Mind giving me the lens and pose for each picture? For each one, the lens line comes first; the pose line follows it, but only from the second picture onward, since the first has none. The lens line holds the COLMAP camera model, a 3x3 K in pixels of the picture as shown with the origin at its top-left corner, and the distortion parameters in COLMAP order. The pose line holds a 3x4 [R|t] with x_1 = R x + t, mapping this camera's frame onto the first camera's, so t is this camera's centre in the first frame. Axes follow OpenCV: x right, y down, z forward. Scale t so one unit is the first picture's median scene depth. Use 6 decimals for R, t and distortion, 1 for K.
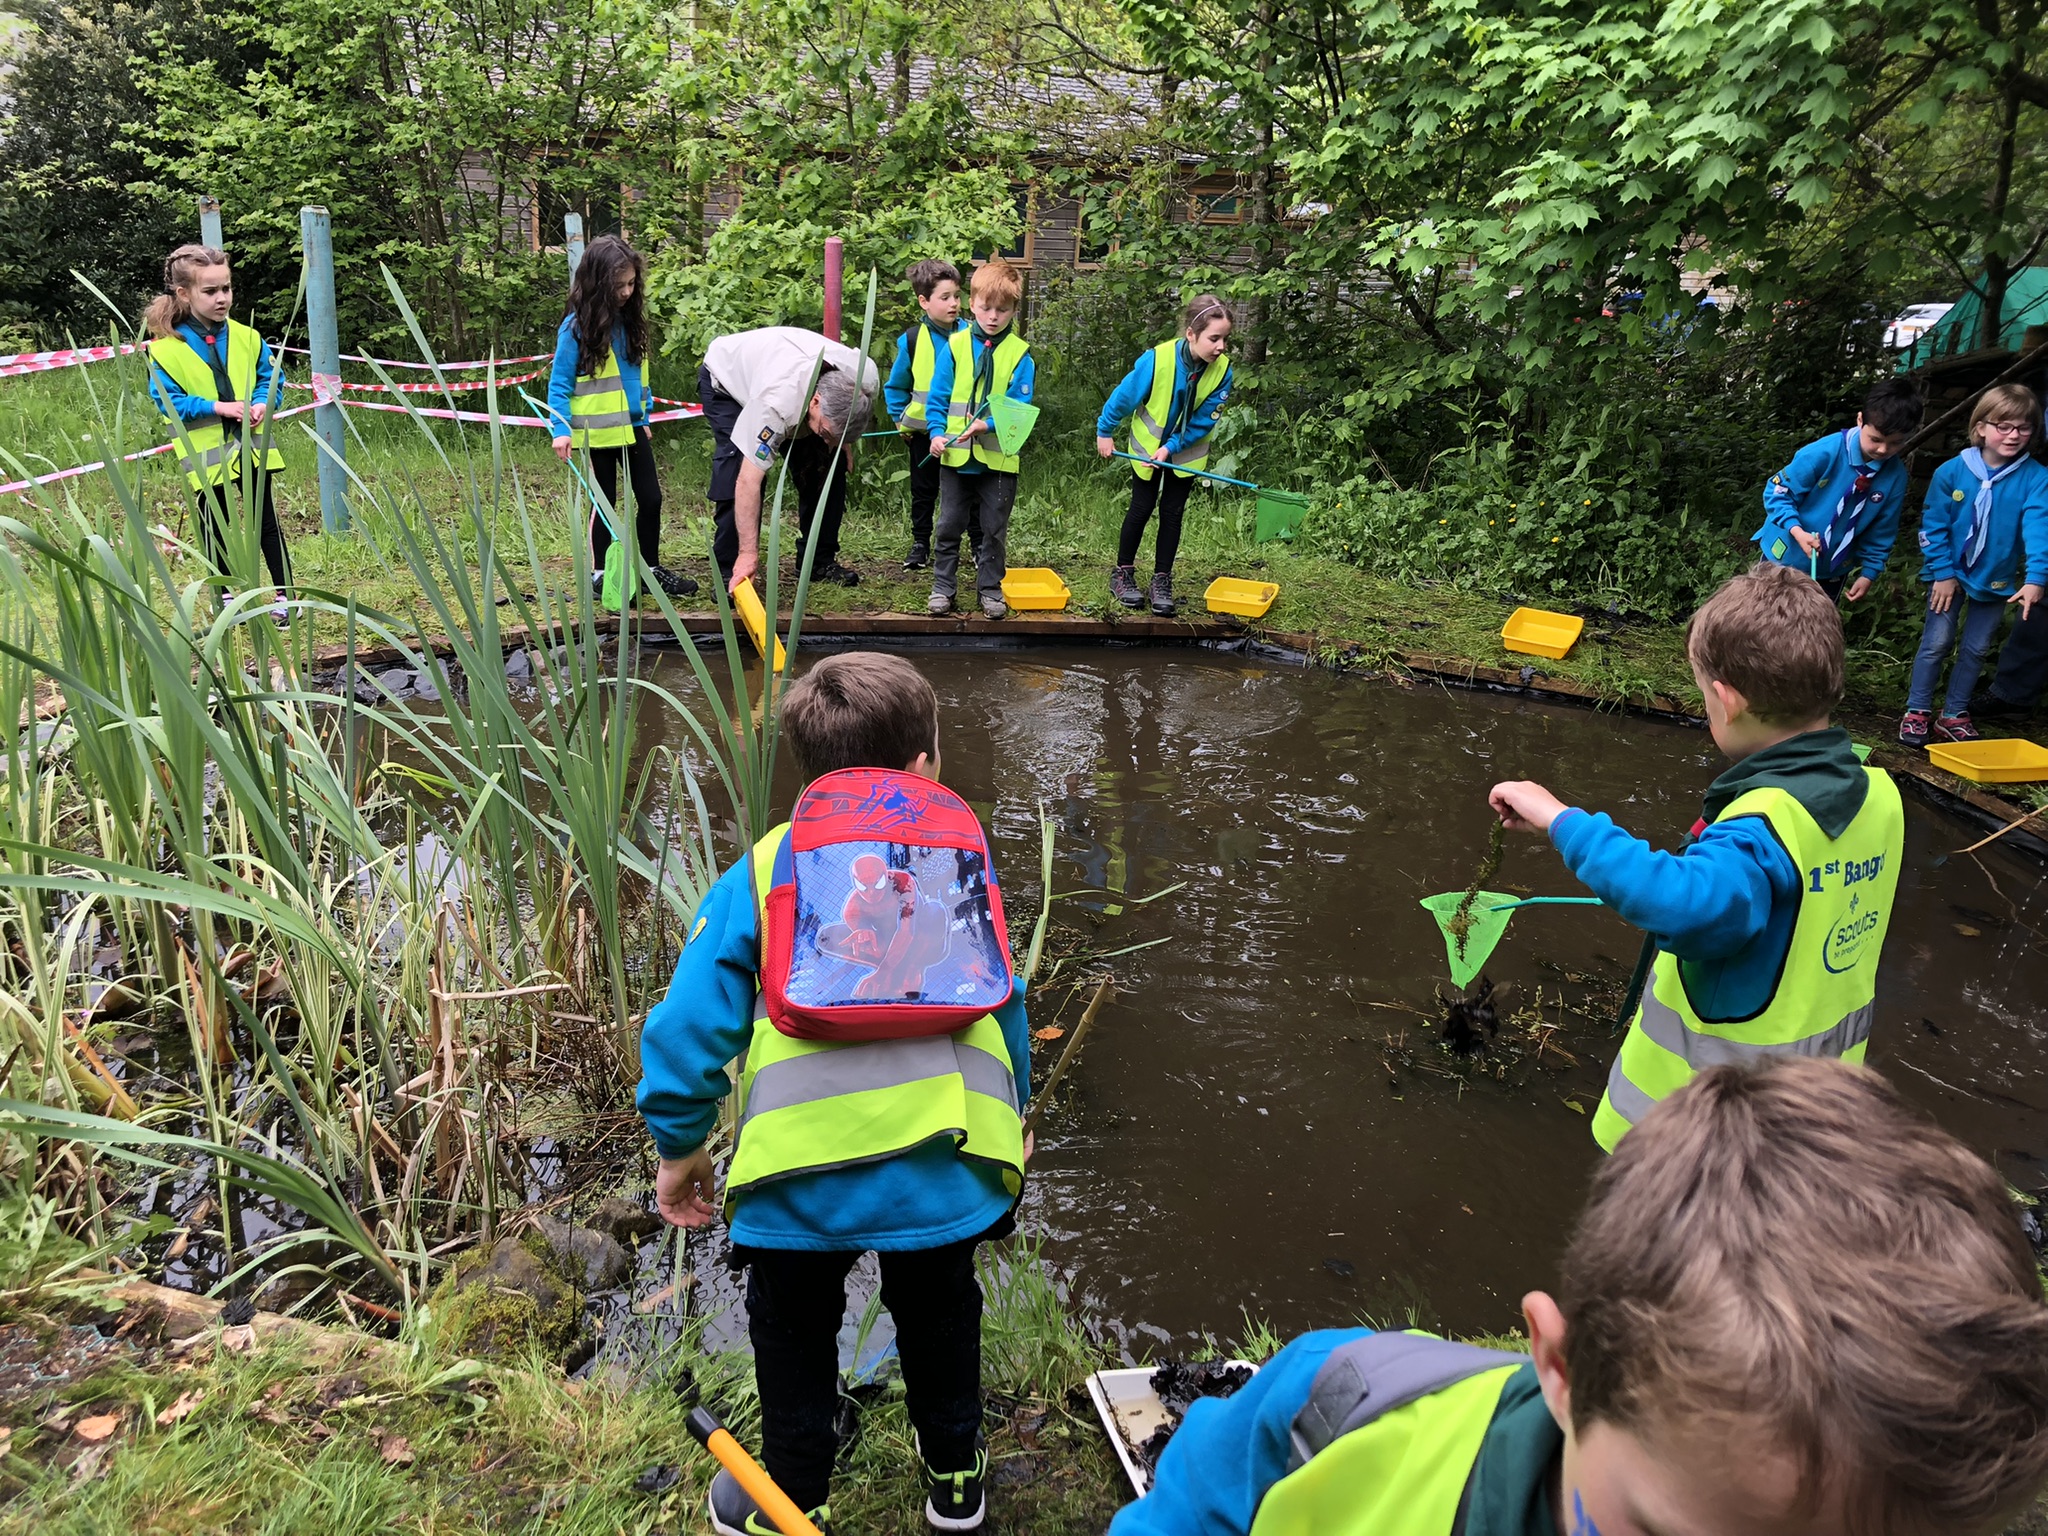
lens RADIAL K [[1687.9, 0, 1023.5], [0, 1687.9, 772.5], [0, 0, 1]] dist [0.039879, -0.003928]
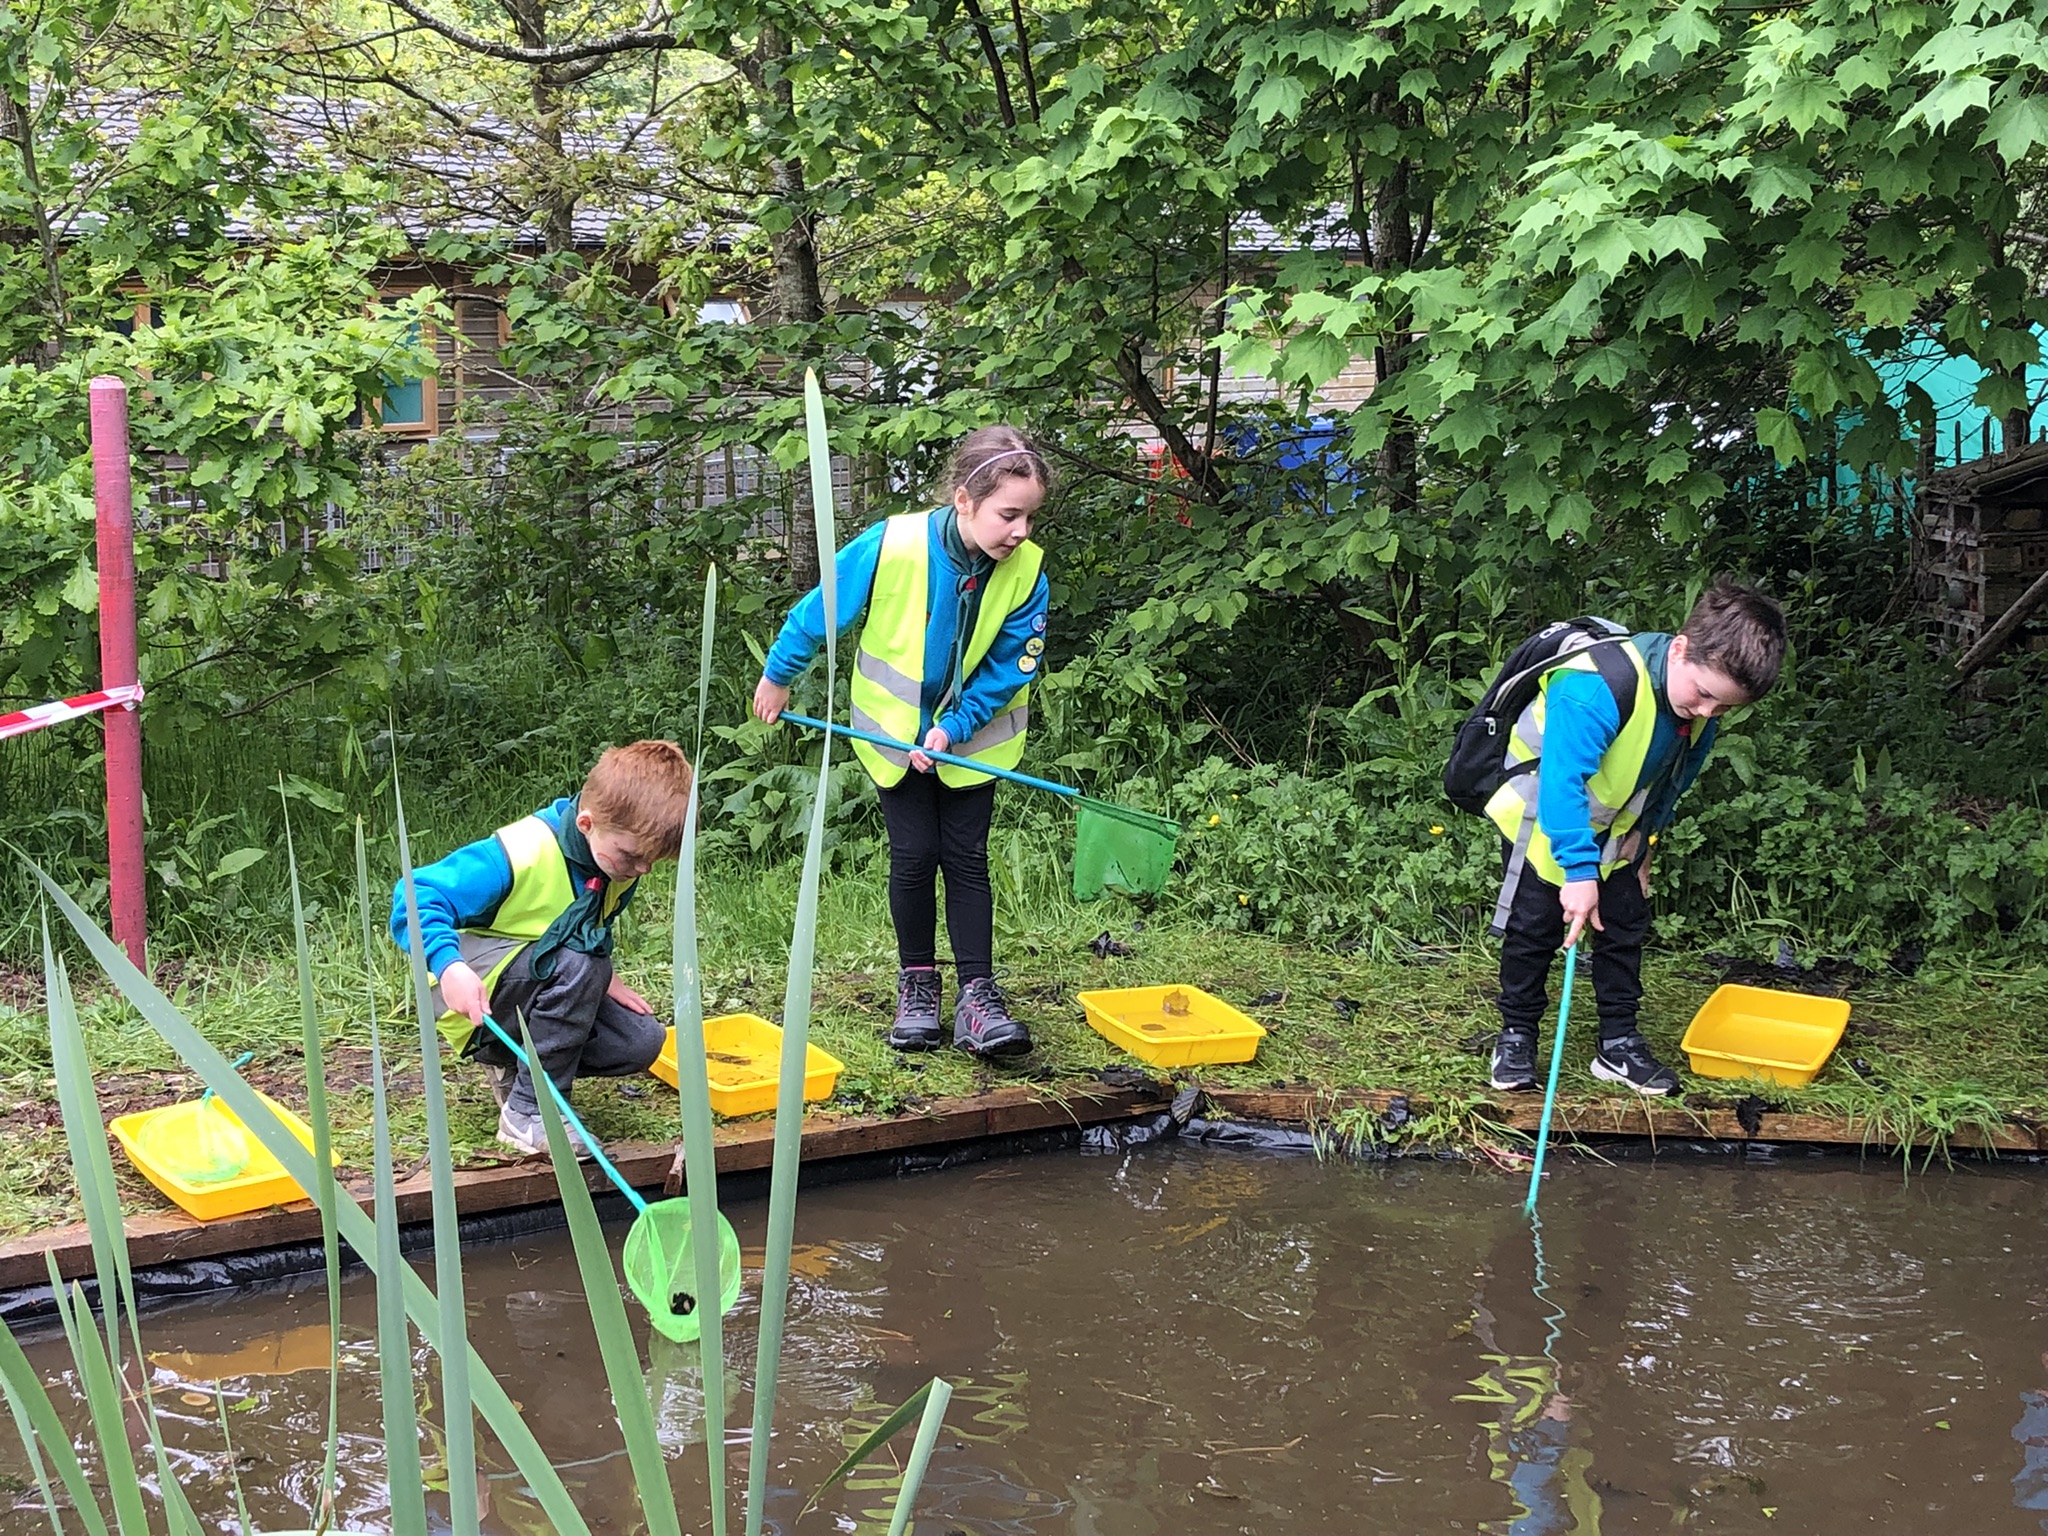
lens RADIAL K [[2967.5, 0, 1024.7], [0, 2967.5, 764.6], [0, 0, 1]] dist [0.081103, 0.000000]
pose [[0.948957, -0.104249, 0.297678, -0.143701], [0.155021, 0.976093, -0.152354, -0.052982], [-0.274678, 0.190724, 0.942431, 0.197175]]
